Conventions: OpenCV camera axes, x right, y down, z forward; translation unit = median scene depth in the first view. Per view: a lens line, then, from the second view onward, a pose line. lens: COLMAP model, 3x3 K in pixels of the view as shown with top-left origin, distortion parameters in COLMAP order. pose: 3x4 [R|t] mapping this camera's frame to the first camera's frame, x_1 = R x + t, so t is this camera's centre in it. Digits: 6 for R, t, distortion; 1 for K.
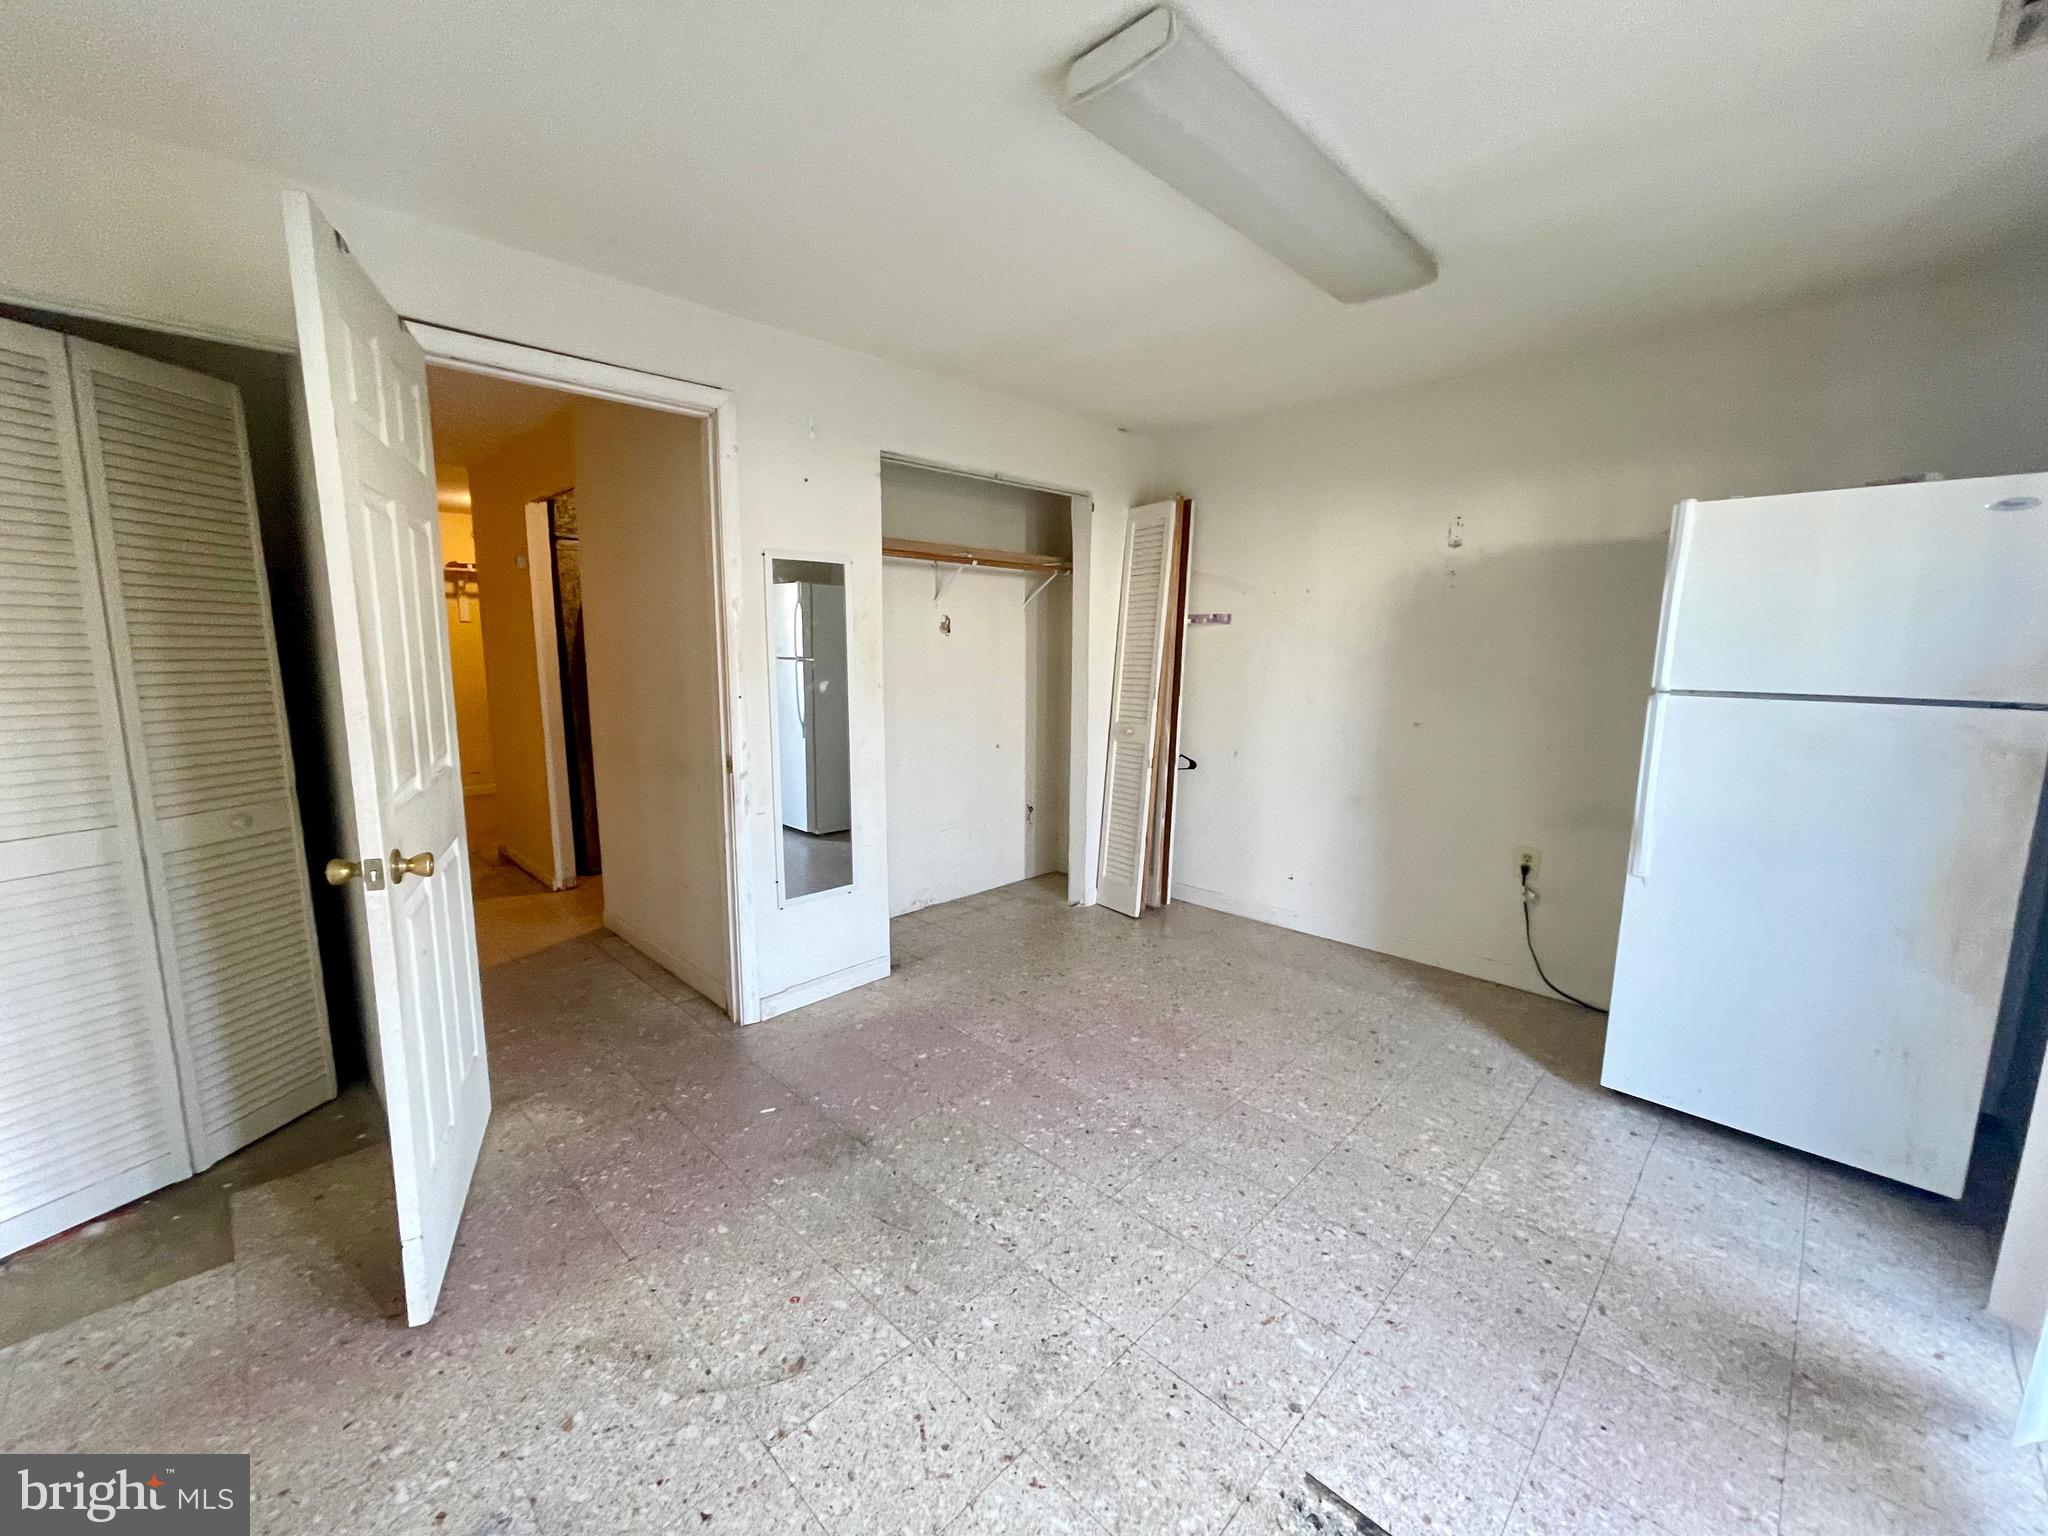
lens RADIAL K [[826.7, 0, 1021.6], [0, 826.7, 768.3], [0, 0, 1]] dist [-0.001242, 0.000408]
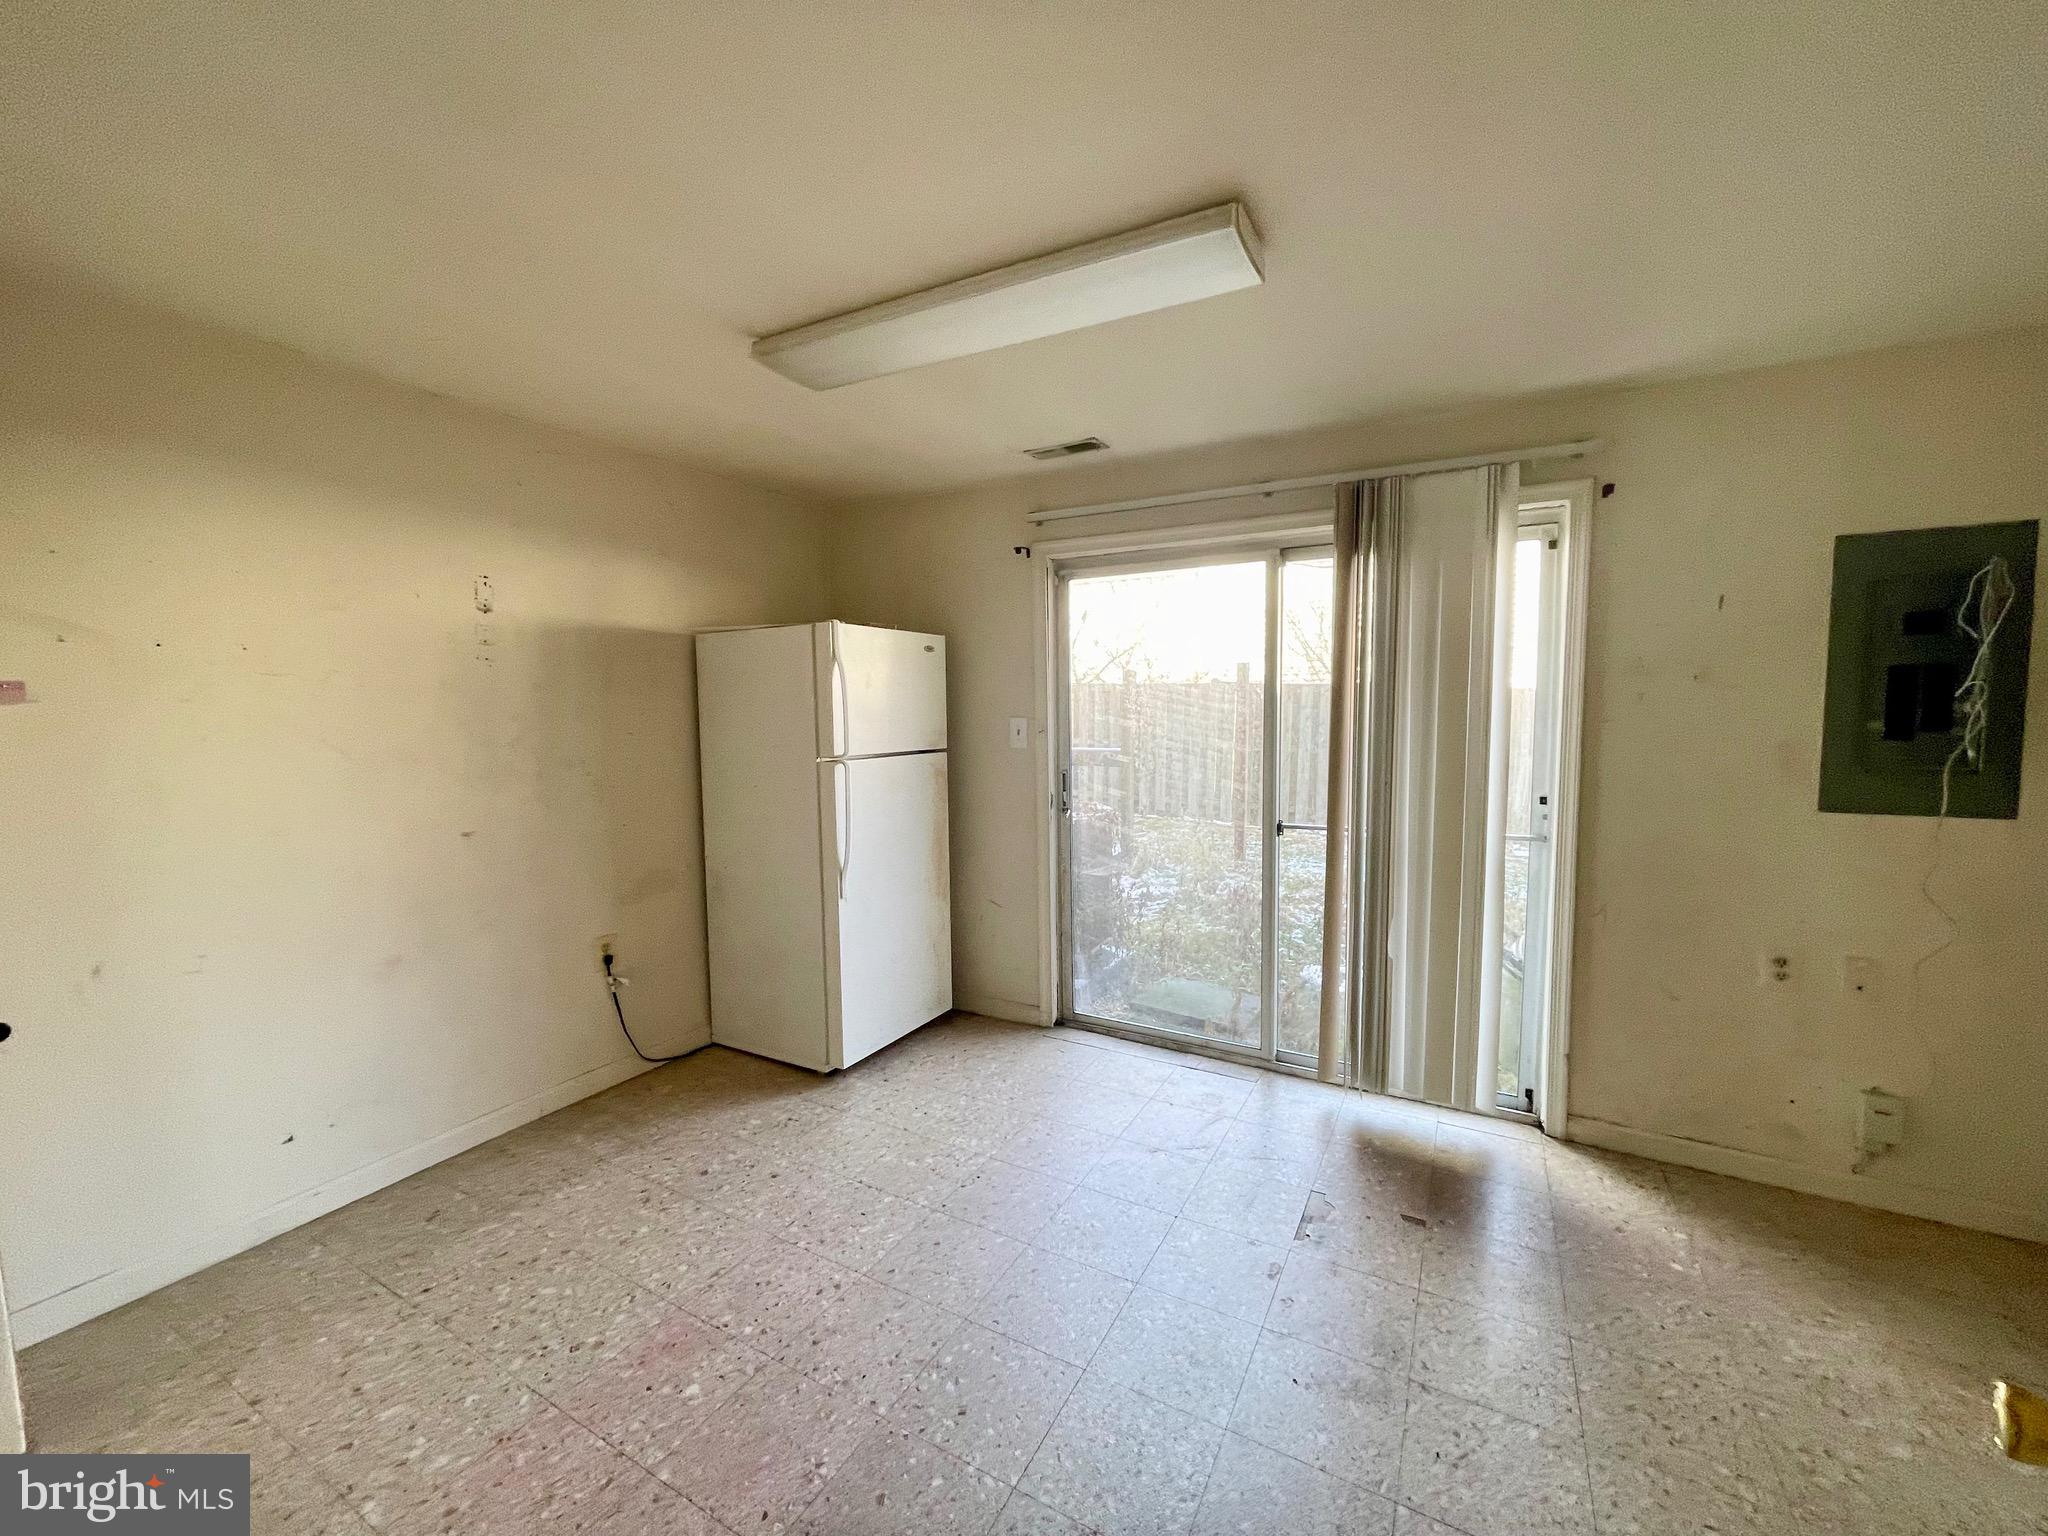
lens RADIAL K [[826.7, 0, 1021.6], [0, 826.7, 768.3], [0, 0, 1]] dist [-0.001242, 0.000408]
pose [[-0.270368, -0.078036, 0.959589, -0.597526], [0.151337, 0.980874, 0.122406, -0.197761], [-0.950788, 0.178316, -0.253387, 1.061825]]
